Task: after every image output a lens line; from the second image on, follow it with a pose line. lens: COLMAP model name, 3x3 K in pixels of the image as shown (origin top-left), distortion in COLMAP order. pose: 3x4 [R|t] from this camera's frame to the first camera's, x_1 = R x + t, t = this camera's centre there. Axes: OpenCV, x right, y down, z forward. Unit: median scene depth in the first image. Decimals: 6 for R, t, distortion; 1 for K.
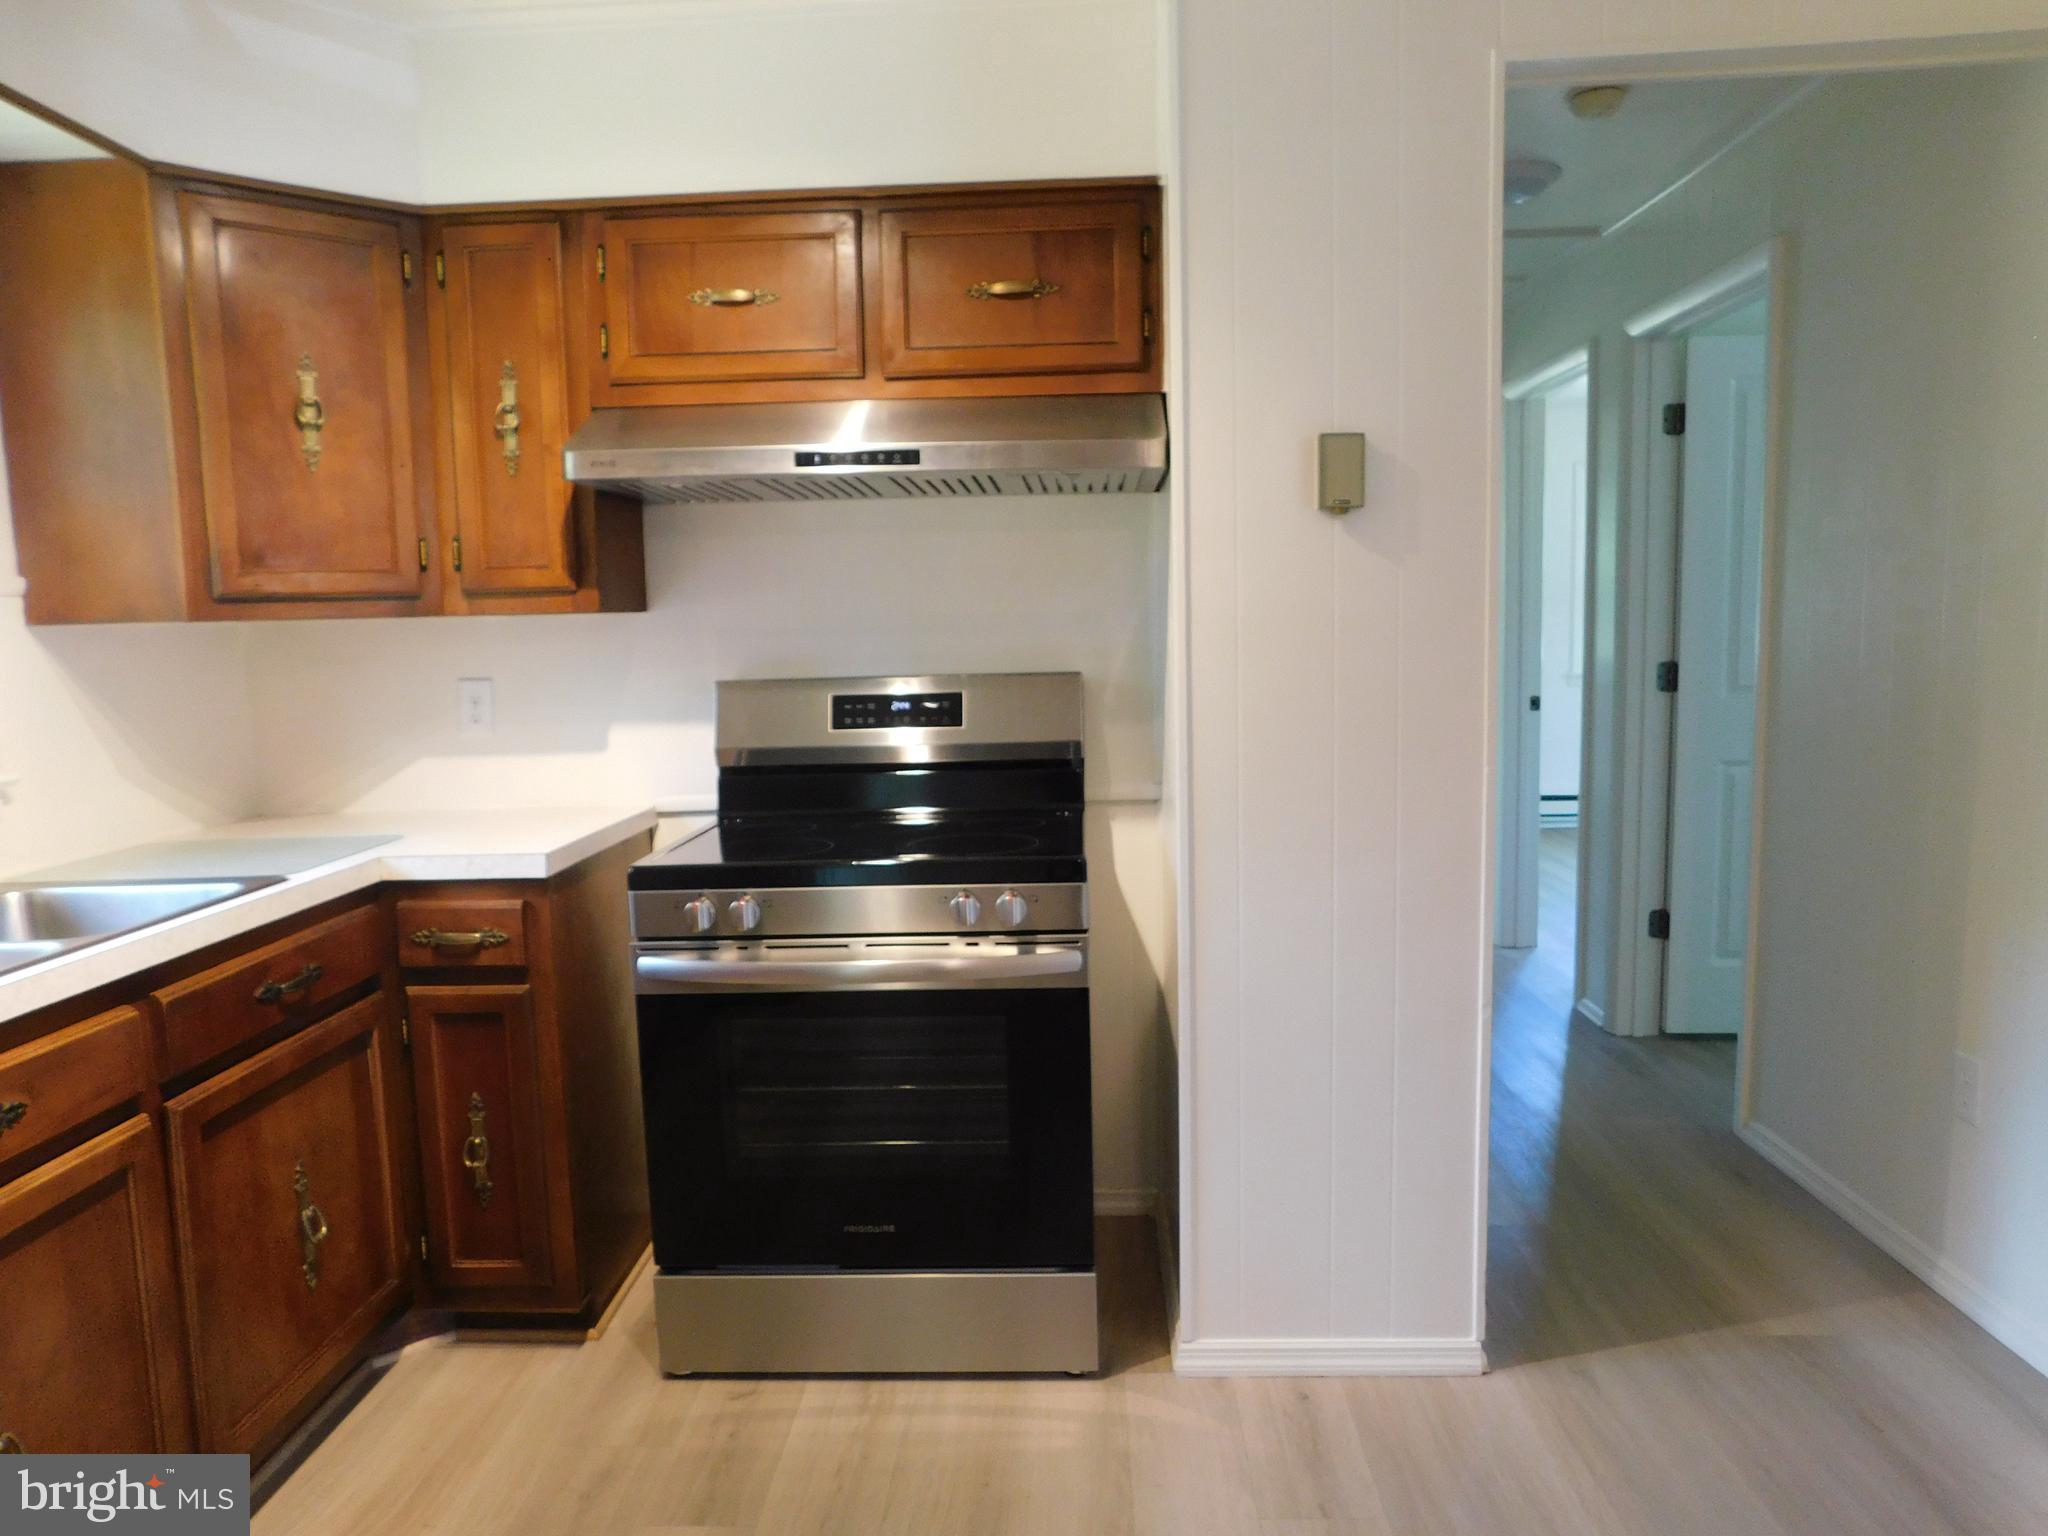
lens RADIAL K [[1359.6, 0, 1024.0], [0, 1359.6, 768.0], [0, 0, 1]] dist [-0.055316, 0.054927]
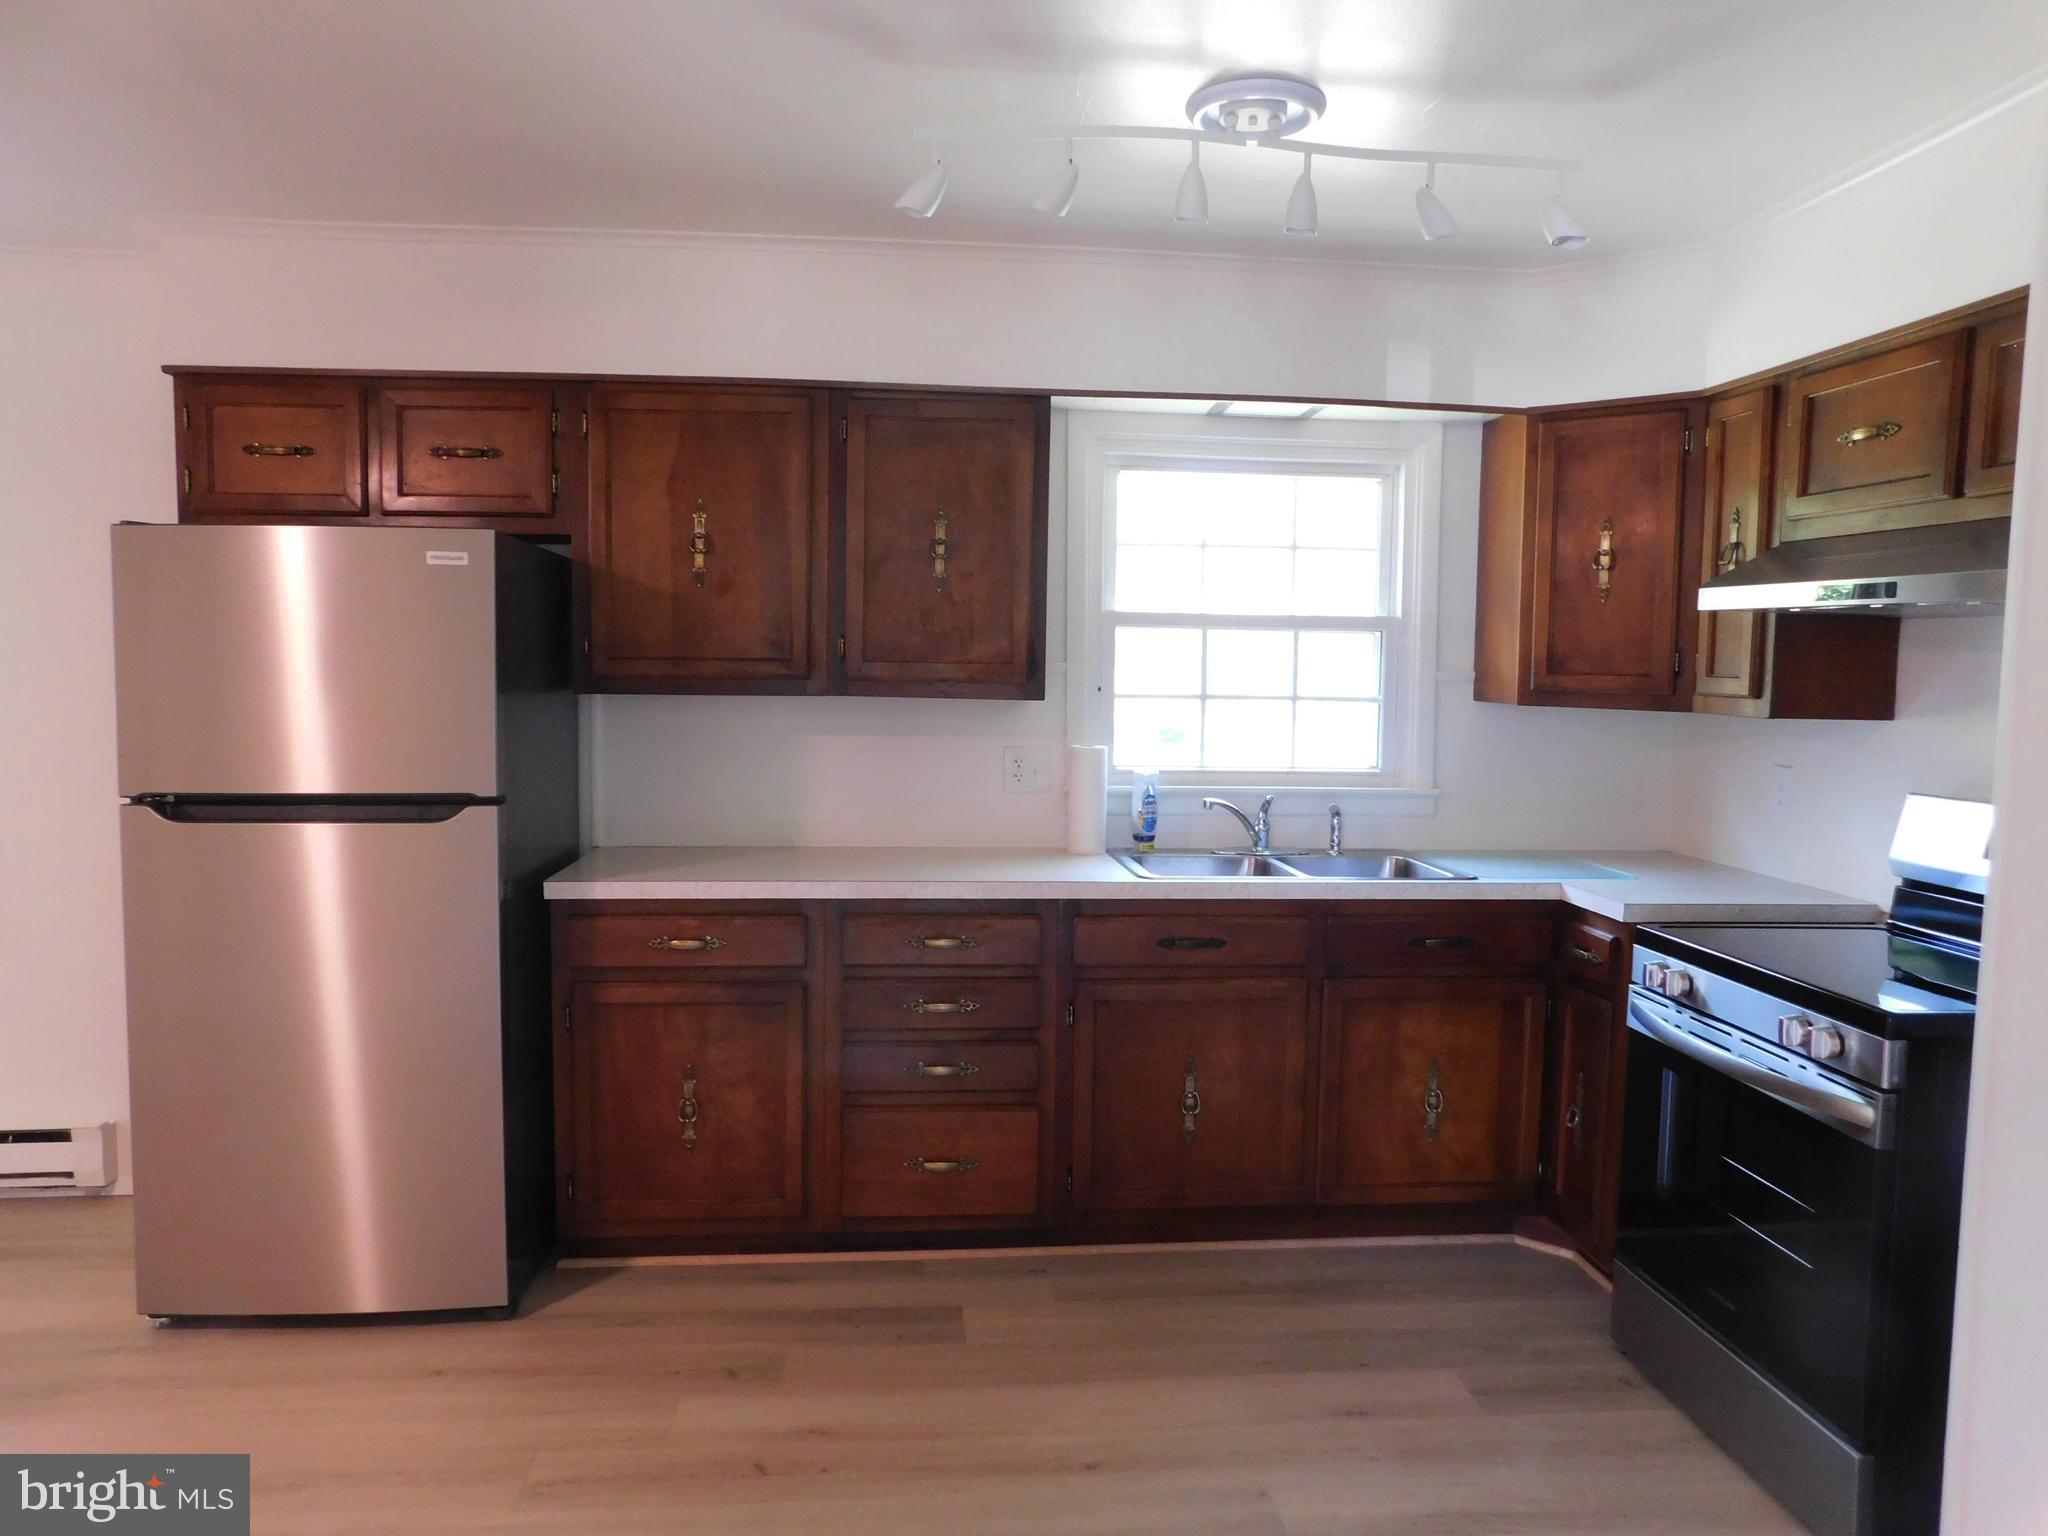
lens RADIAL K [[1449.0, 0, 1024.0], [0, 1449.0, 768.0], [0, 0, 1]] dist [-0.054416, 0.070373]
pose [[0.136149, 0.105386, -0.985067, 0.870467], [-0.134447, 0.987093, 0.087020, -0.102105], [0.981523, 0.120591, 0.148560, 0.220093]]
